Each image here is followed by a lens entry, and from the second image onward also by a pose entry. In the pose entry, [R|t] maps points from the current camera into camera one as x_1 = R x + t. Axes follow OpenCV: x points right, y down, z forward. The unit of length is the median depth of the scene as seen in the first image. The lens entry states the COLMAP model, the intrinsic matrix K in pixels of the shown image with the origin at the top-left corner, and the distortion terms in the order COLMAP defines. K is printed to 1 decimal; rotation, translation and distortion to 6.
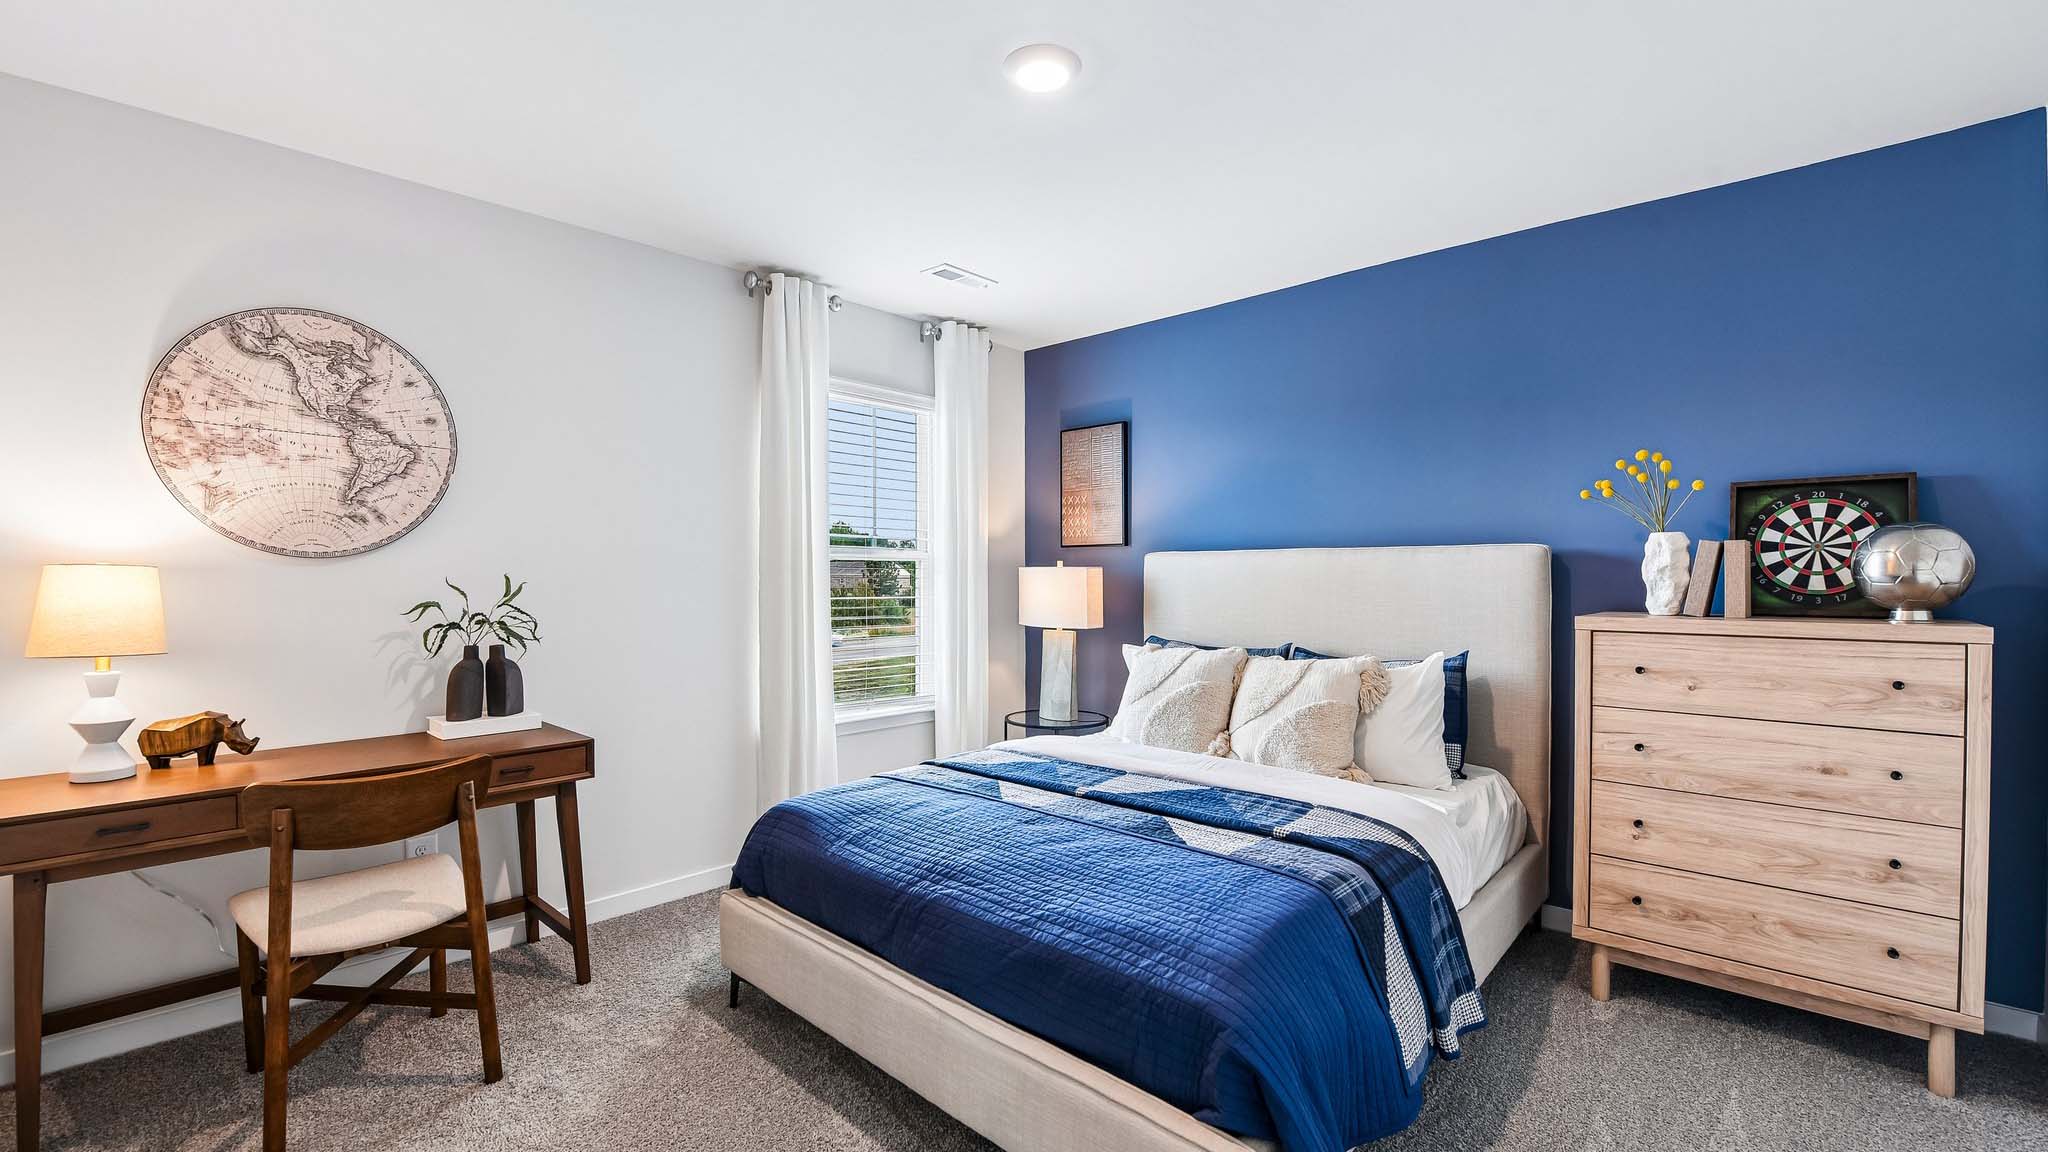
lens RADIAL K [[837.4, 0, 1029.7], [0, 837.4, 581.5], [0, 0, 1]] dist [-0.016264, -0.000064]
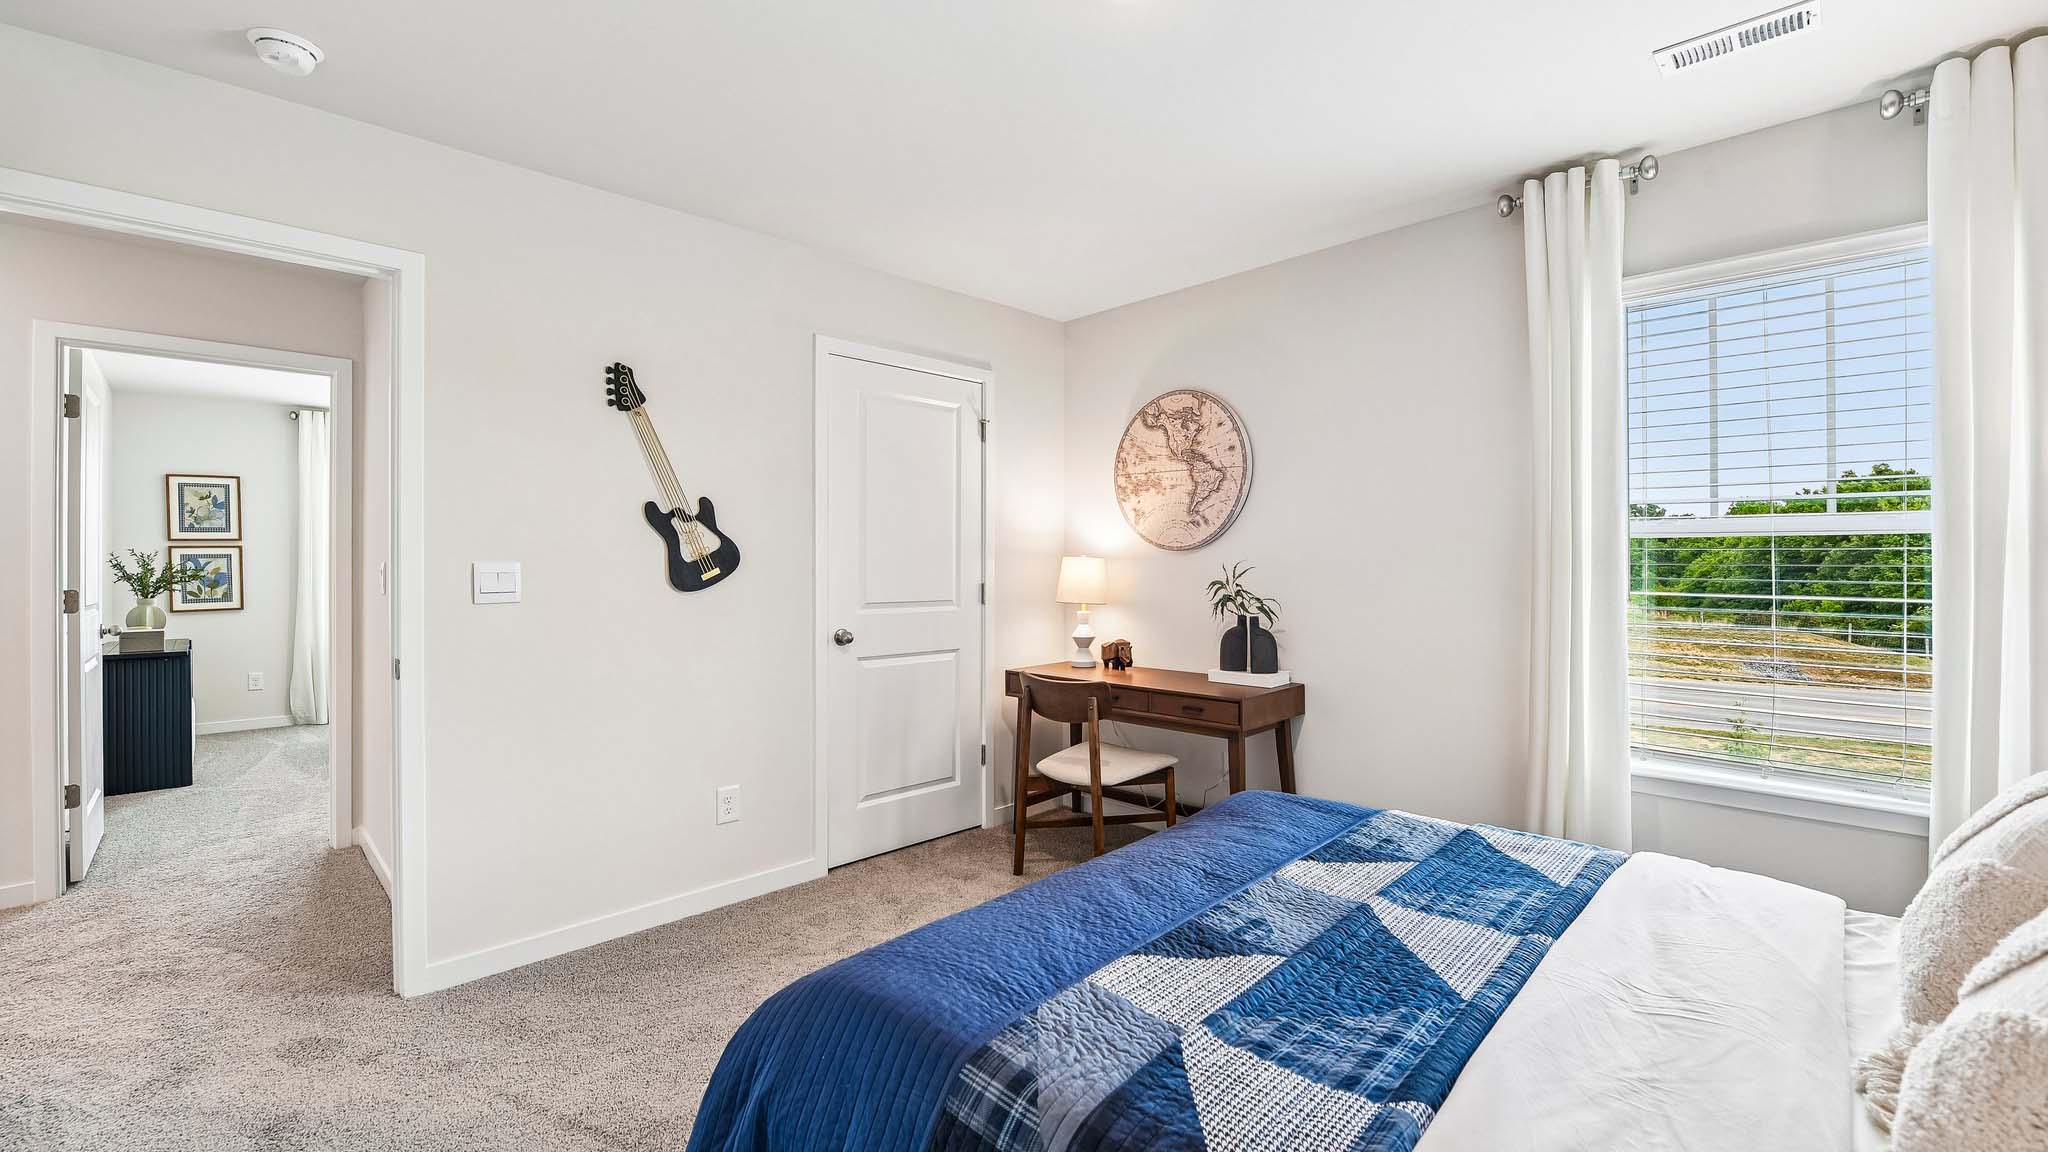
lens RADIAL K [[837.4, 0, 1023.9], [0, 837.4, 565.5], [0, 0, 1]] dist [-0.016264, -0.000064]
pose [[-0.033828, 0.004223, -0.999419, 0.750827], [-0.005473, 0.999975, 0.004410, -0.005952], [0.999413, 0.005619, -0.033804, 0.807480]]
